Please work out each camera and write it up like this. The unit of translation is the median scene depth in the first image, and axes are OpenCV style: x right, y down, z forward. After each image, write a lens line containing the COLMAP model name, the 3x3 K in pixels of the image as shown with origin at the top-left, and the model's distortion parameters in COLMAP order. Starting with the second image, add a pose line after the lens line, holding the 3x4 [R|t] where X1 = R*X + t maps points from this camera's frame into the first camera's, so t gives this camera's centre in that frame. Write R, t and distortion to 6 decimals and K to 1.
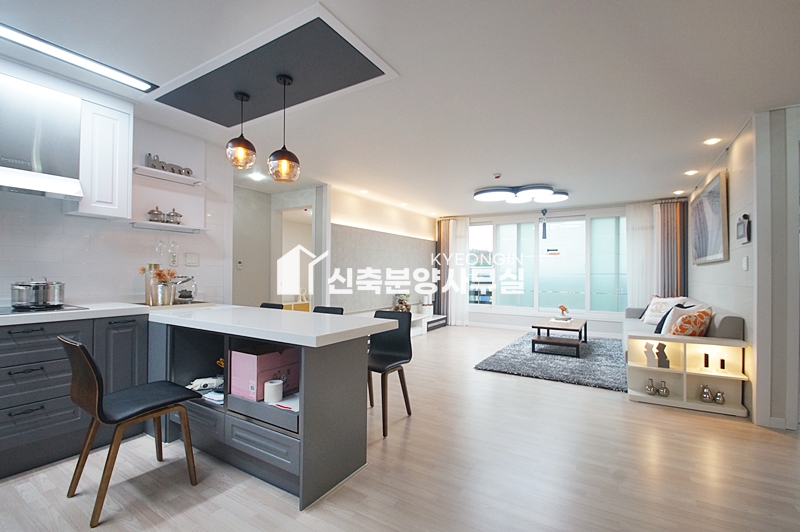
lens RADIAL K [[355.2, 0, 396.5], [0, 355.2, 269.3], [0, 0, 1]] dist [0.001848, -0.009285]
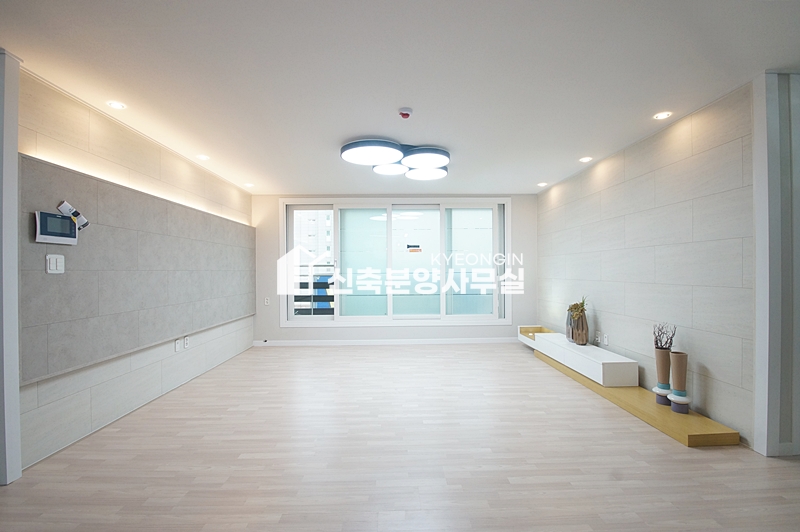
lens RADIAL K [[355.2, 0, 398.1], [0, 355.2, 270.7], [0, 0, 1]] dist [0.001848, -0.009285]
pose [[0.840964, -0.009266, 0.541012, -0.040359], [0.002504, 0.999909, 0.013233, -0.005539], [-0.541085, -0.009774, 0.840911, 0.441284]]
